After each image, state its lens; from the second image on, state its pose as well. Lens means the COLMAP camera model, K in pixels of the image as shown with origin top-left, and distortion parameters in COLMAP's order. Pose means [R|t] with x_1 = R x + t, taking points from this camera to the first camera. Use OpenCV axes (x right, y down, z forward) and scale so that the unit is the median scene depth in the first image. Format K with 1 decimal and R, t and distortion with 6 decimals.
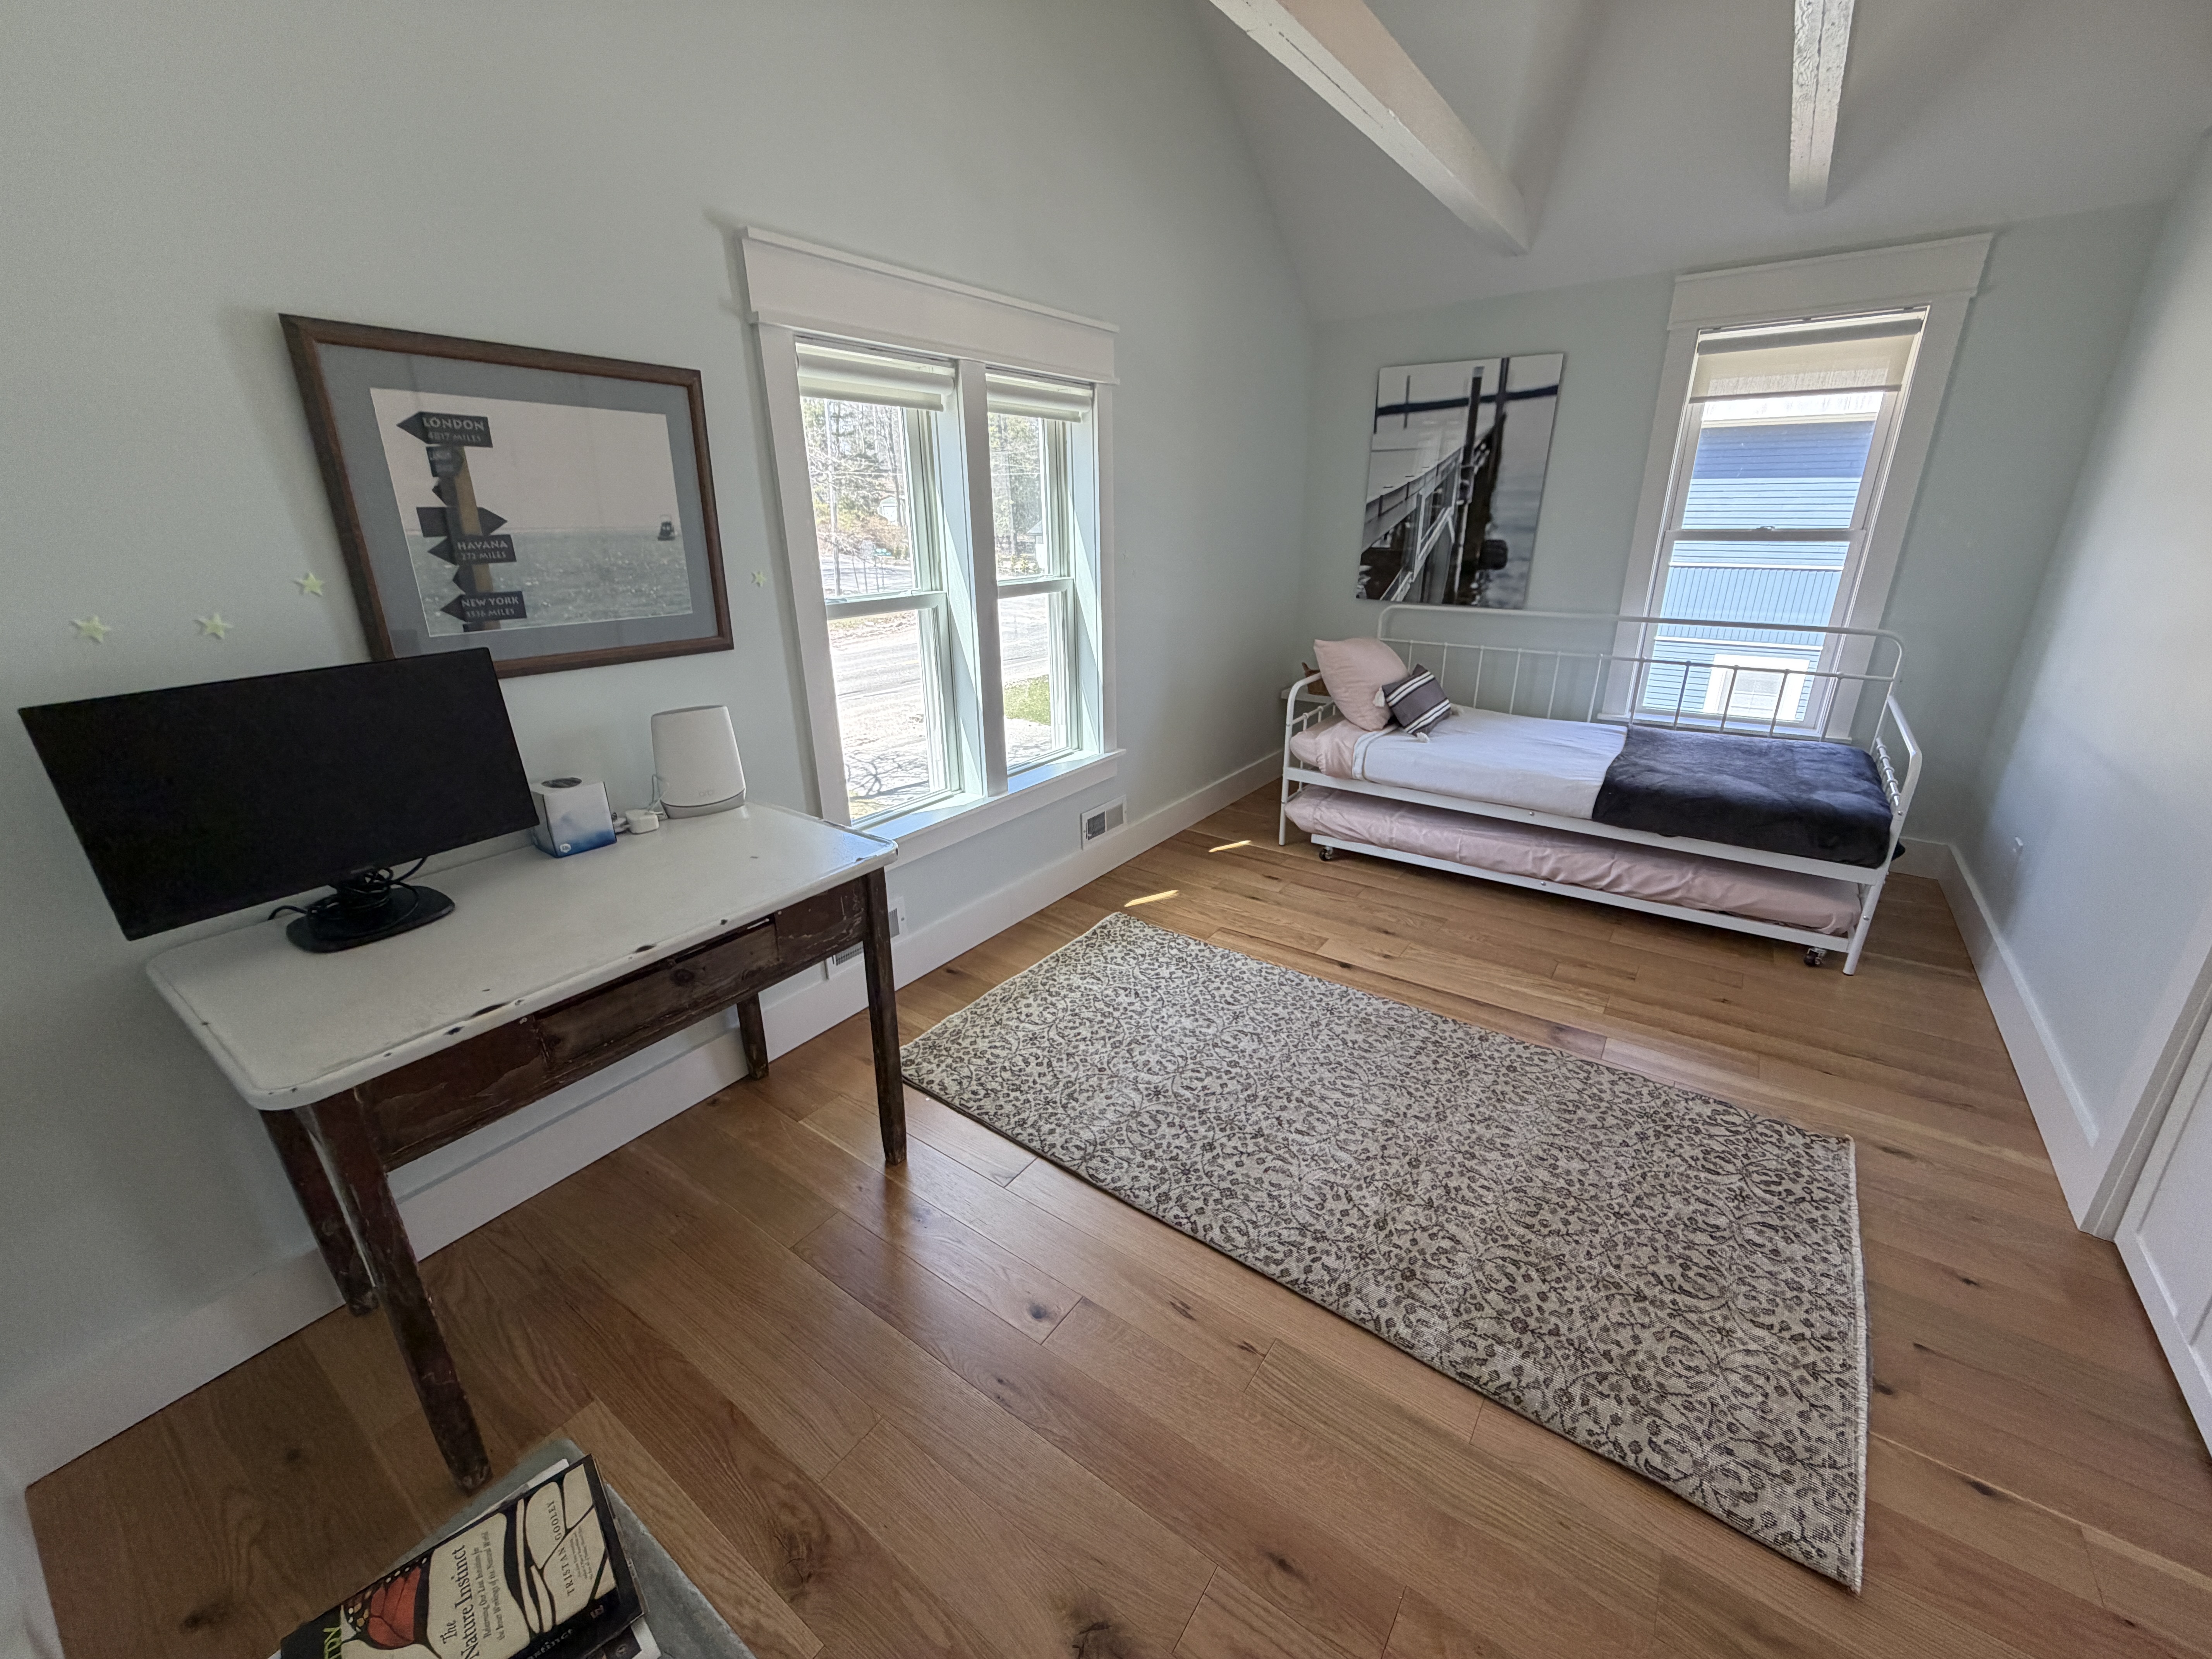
lens RADIAL K [[886.7, 0, 1091.9], [0, 886.7, 827.2], [0, 0, 1]] dist [-0.002003, 0.000366]
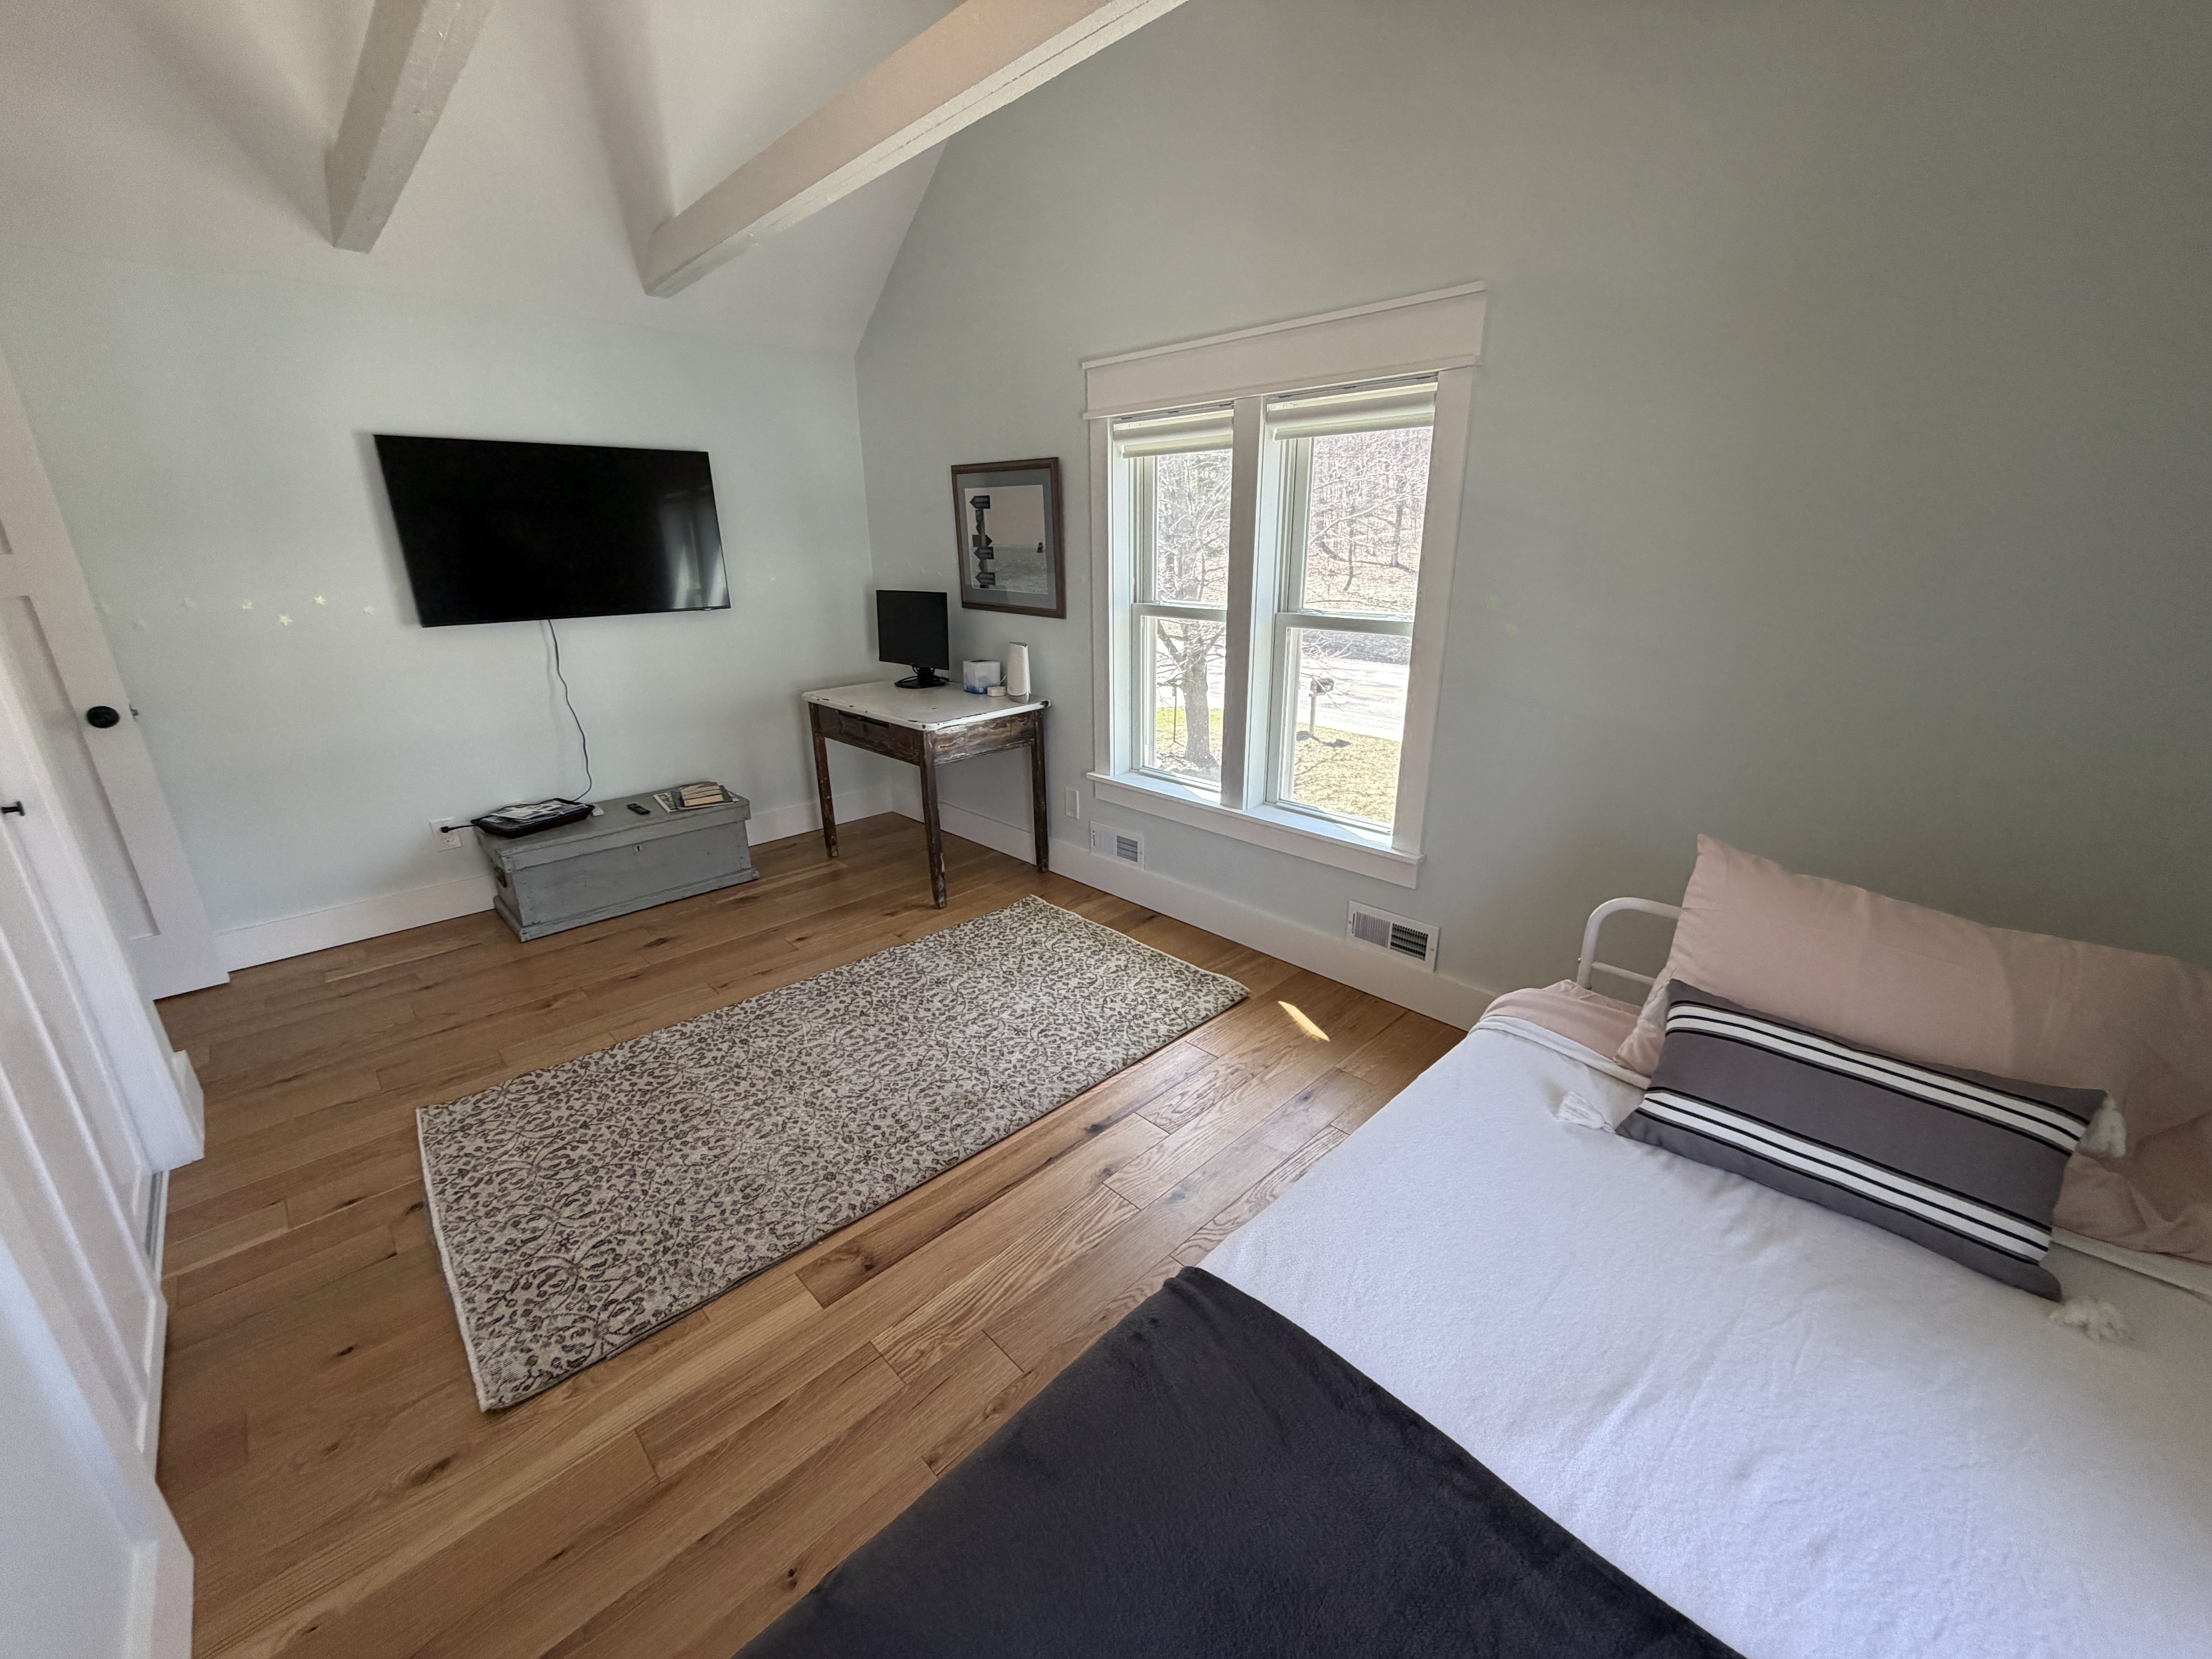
lens RADIAL K [[886.7, 0, 1108.3], [0, 886.7, 827.6], [0, 0, 1]] dist [-0.002003, 0.000366]
pose [[-0.178091, 0.323249, -0.929405, 1.434641], [-0.319333, 0.874400, 0.365309, -0.562688], [0.930758, 0.361848, -0.052499, 1.491264]]
